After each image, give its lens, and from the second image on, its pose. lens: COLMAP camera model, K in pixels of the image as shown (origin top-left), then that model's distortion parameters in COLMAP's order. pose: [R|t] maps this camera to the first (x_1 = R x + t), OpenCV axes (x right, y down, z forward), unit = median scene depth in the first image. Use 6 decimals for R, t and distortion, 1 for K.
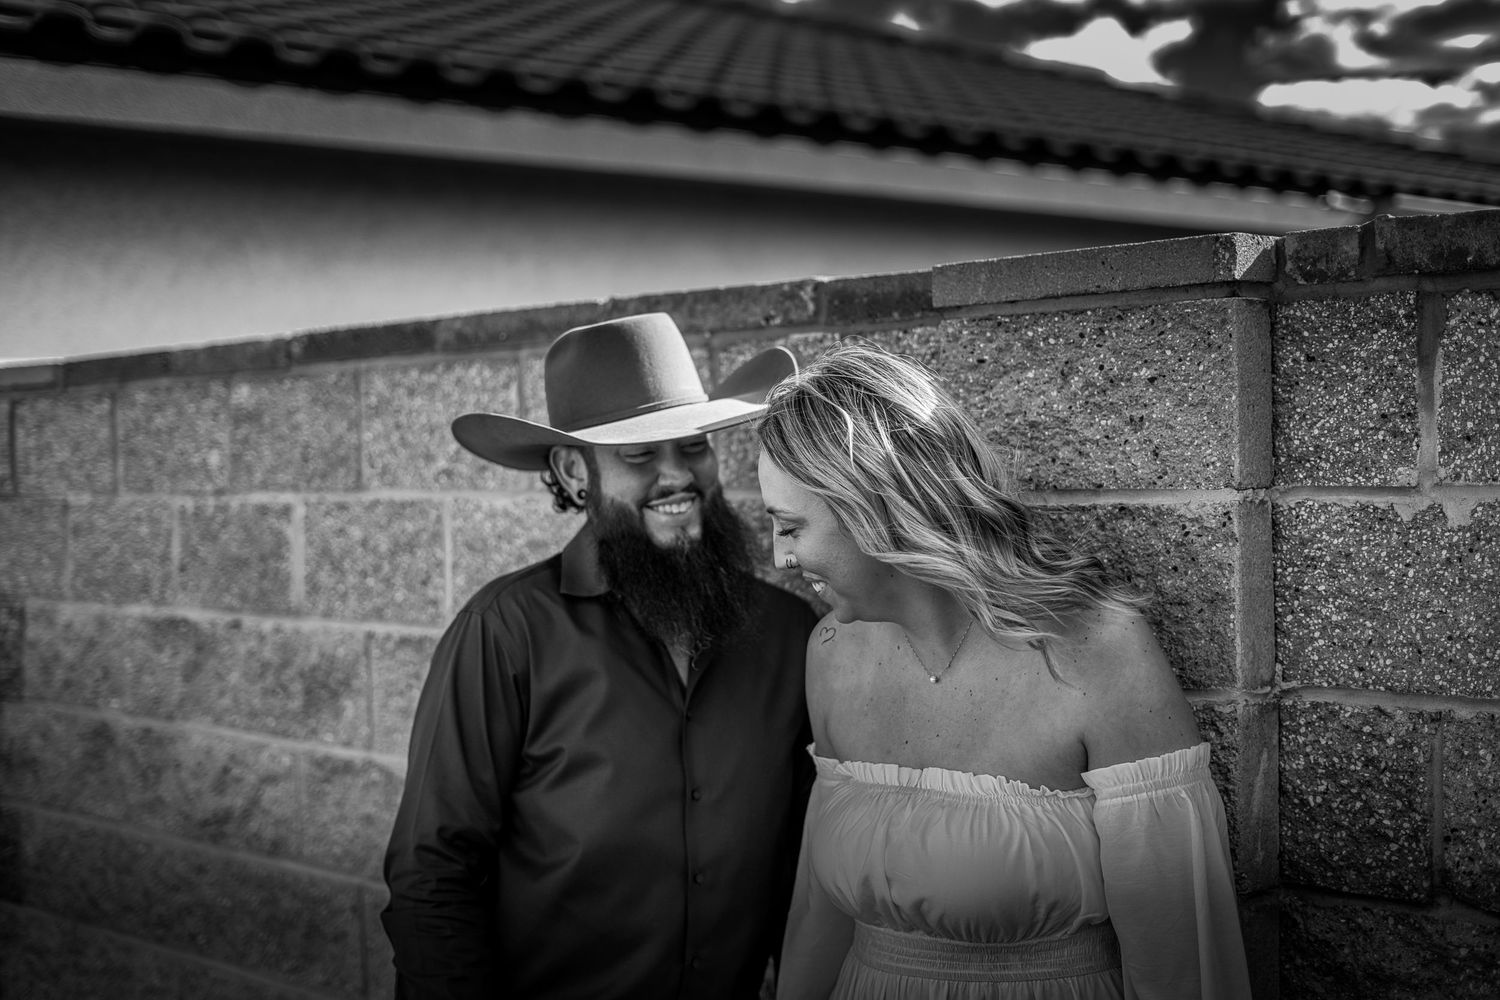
lens RADIAL K [[2099.8, 0, 750.0], [0, 2099.8, 500.8], [0, 0, 1]] dist [-0.028567, 0.000000]
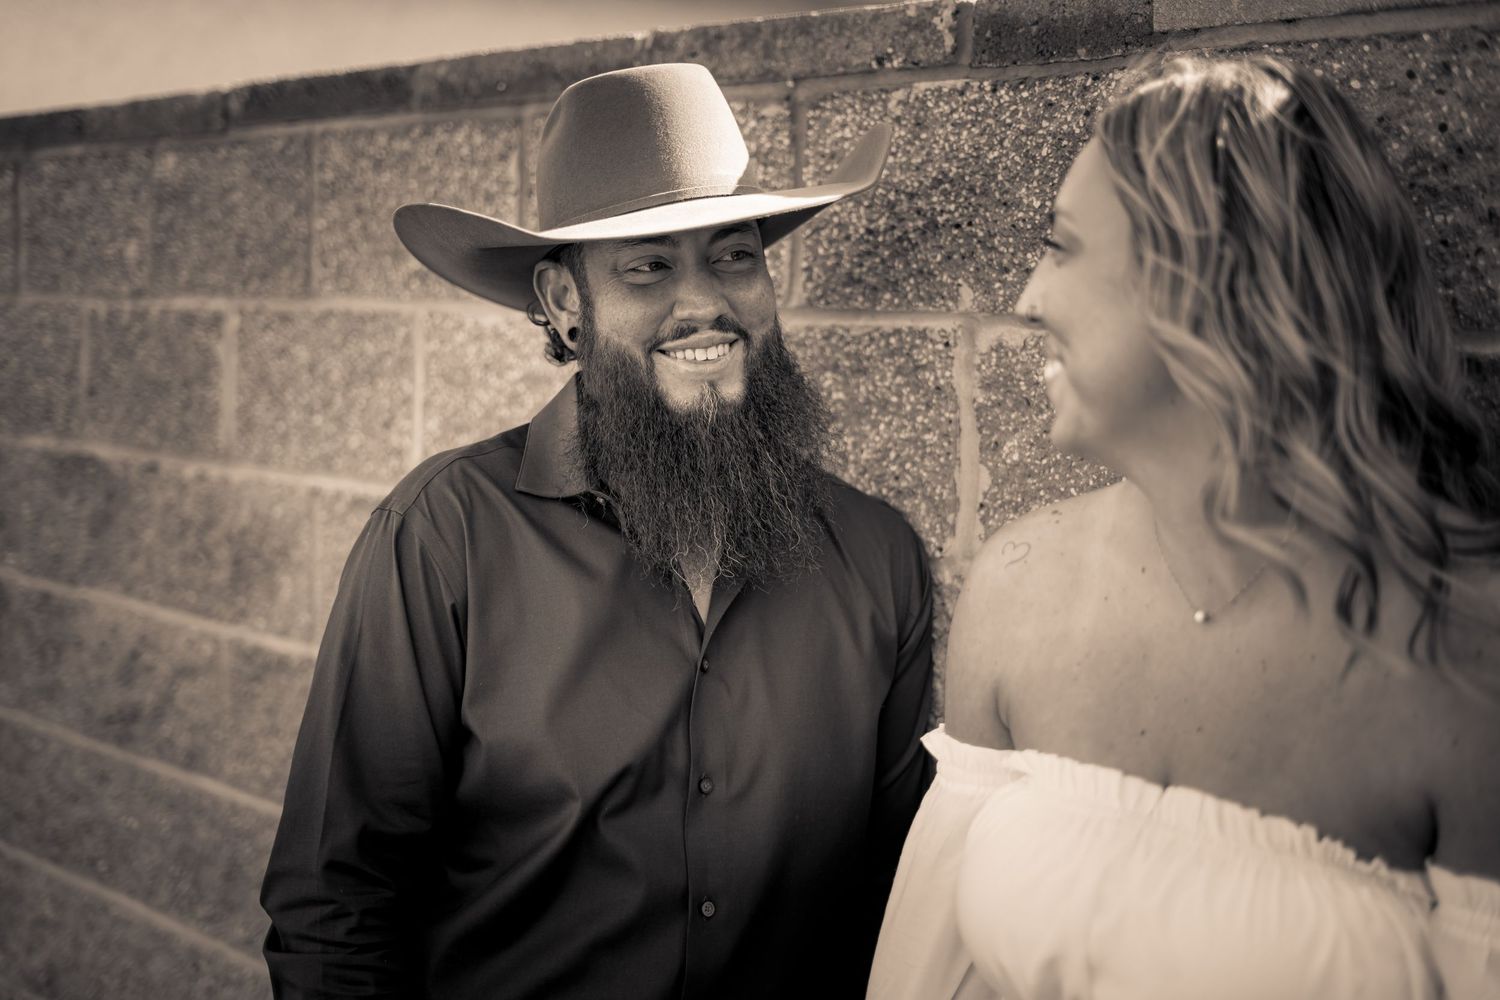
lens RADIAL K [[2099.8, 0, 750.0], [0, 2099.8, 500.0], [0, 0, 1]] dist [-0.028567, 0.000000]
pose [[0.998696, 0.046573, -0.020903, -0.010652], [-0.044972, 0.996430, 0.071447, 0.006667], [0.024156, -0.070414, 0.997225, 0.258800]]
